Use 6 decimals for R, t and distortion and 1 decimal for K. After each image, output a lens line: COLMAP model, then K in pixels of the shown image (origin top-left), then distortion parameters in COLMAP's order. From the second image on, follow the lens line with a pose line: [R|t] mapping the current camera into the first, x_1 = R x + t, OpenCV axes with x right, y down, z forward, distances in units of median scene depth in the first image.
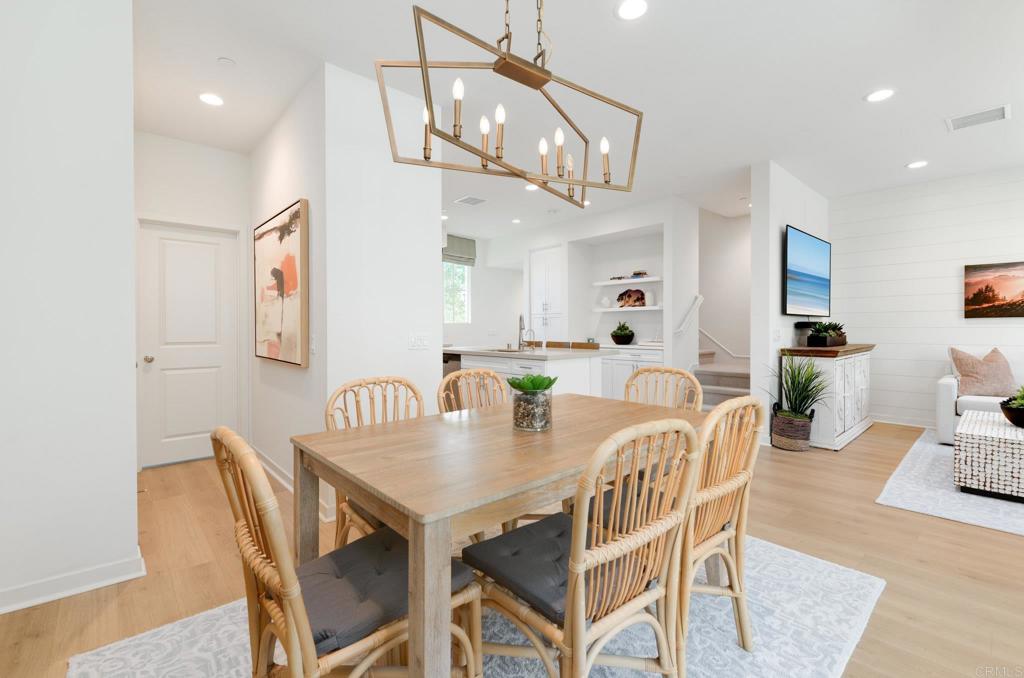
lens RADIAL K [[442.9, 0, 517.0], [0, 442.9, 332.5], [0, 0, 1]] dist [-0.000021, 0.000016]
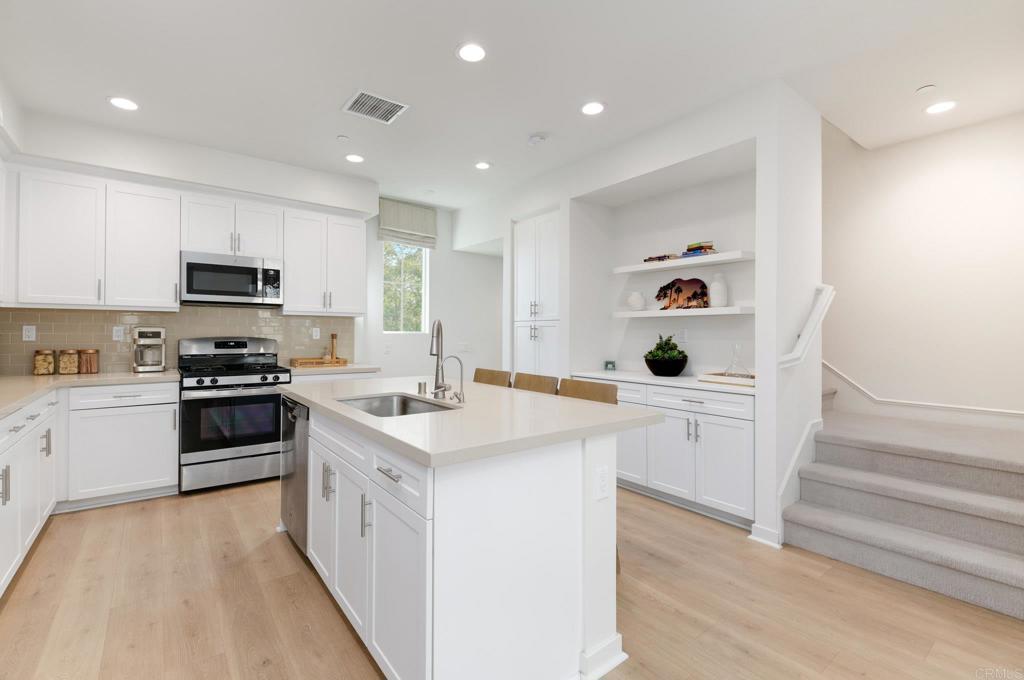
lens RADIAL K [[451.4, 0, 504.1], [0, 451.4, 334.3], [0, 0, 1]] dist [0.008934, -0.010827]
pose [[0.995793, 0.010577, -0.091015, 0.085761], [-0.011899, 0.999831, -0.013996, -0.015159], [0.090851, 0.015020, 0.995751, 0.410652]]
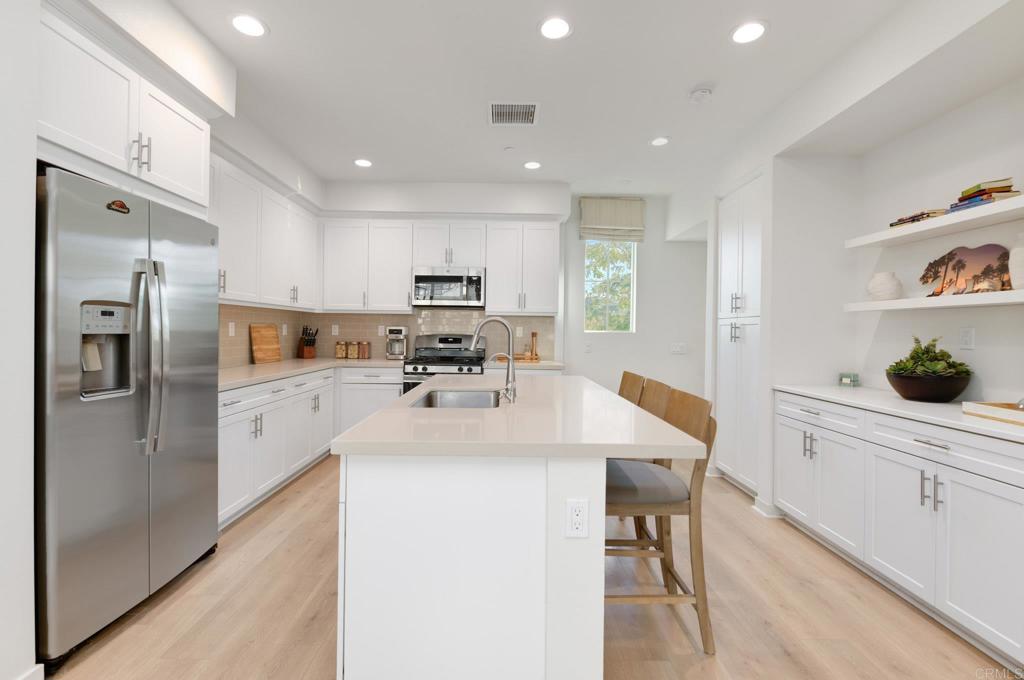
lens RADIAL K [[451.4, 0, 504.1], [0, 451.4, 334.3], [0, 0, 1]] dist [0.008934, -0.010827]
pose [[0.738533, 0.019826, -0.673925, 0.232989], [-0.028078, 0.999605, -0.001363, -0.016790], [0.673632, 0.019929, 0.738798, 0.499203]]
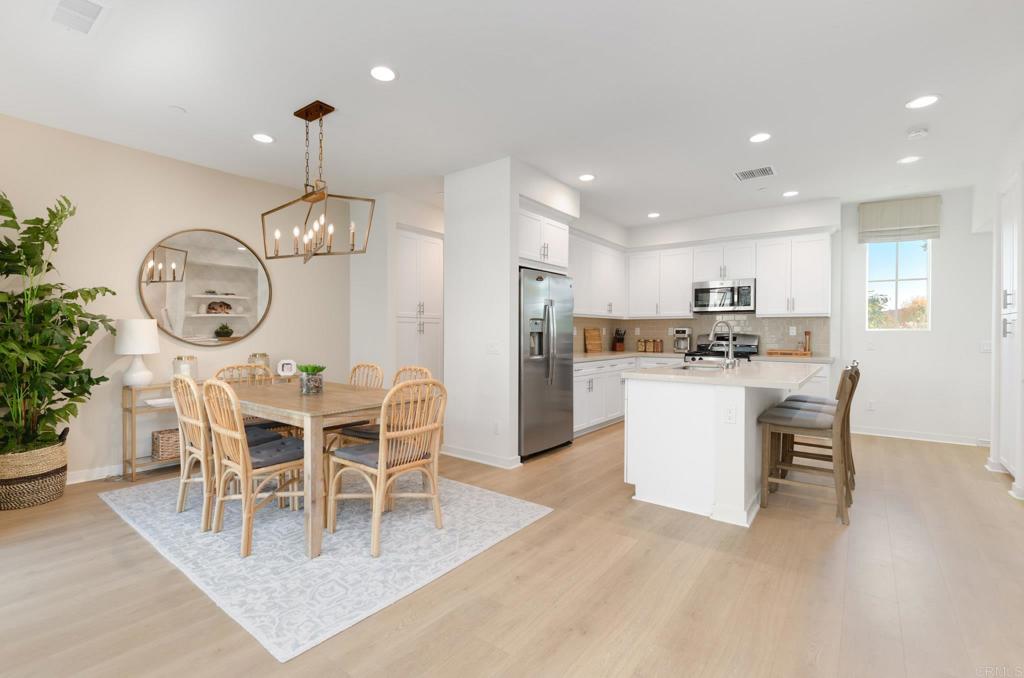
lens RADIAL K [[461.1, 0, 510.4], [0, 461.1, 332.8], [0, 0, 1]] dist [0.000941, -0.000123]
pose [[0.178346, 0.006577, -0.983946, 0.525547], [-0.020204, 0.999791, 0.003021, -0.010744], [0.983760, 0.019341, 0.178442, 0.381857]]
